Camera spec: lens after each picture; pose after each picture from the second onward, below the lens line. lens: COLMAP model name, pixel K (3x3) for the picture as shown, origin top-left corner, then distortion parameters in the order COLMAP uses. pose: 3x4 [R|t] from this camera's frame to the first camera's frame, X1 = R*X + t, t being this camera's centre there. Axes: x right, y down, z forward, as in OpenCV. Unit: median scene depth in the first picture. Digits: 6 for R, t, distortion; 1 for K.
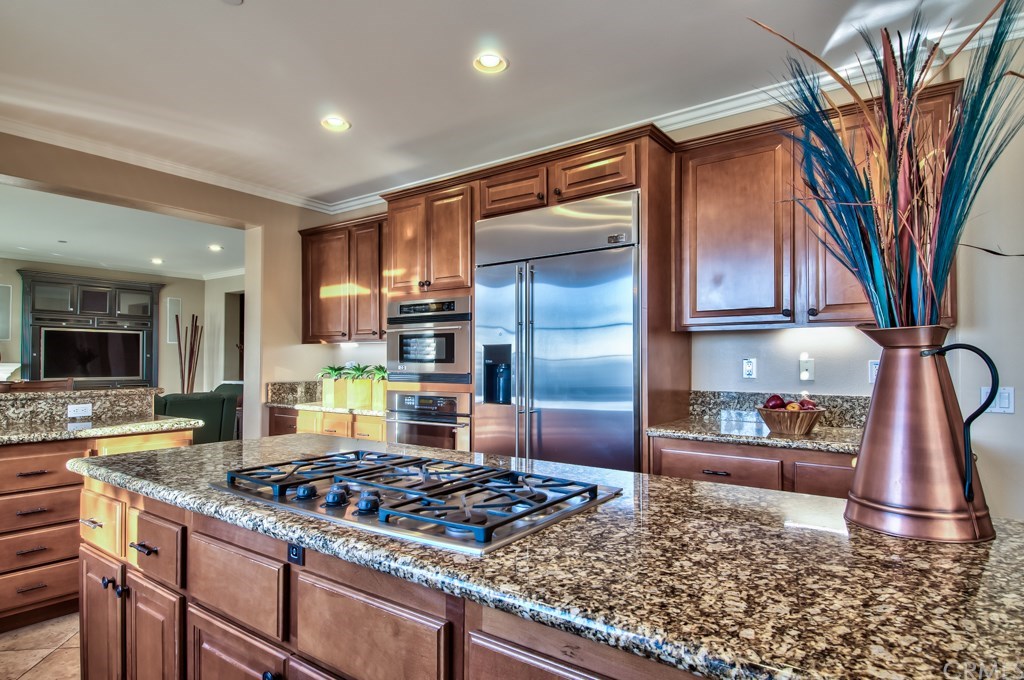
lens RADIAL K [[566.3, 0, 513.7], [0, 566.3, 352.8], [0, 0, 1]] dist [0.002077, -0.001824]
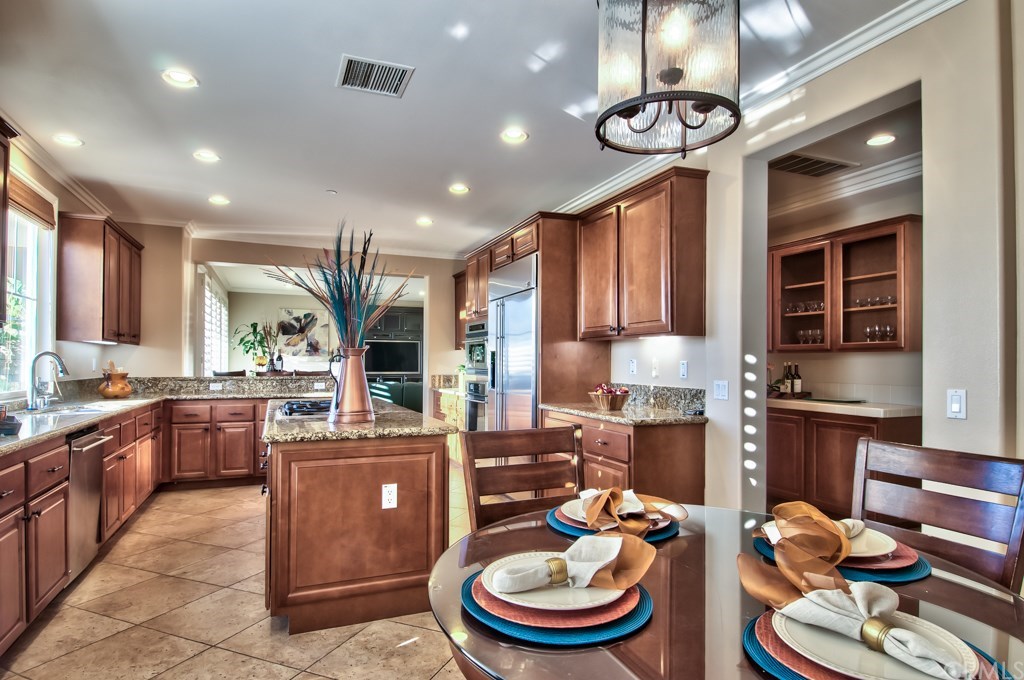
lens RADIAL K [[566.3, 0, 513.7], [0, 566.3, 352.8], [0, 0, 1]] dist [0.002077, -0.001824]
pose [[0.857492, -0.001935, -0.514494, 0.800493], [-0.000642, 0.999988, -0.004831, -0.002006], [0.514497, 0.004472, 0.857481, -0.316477]]
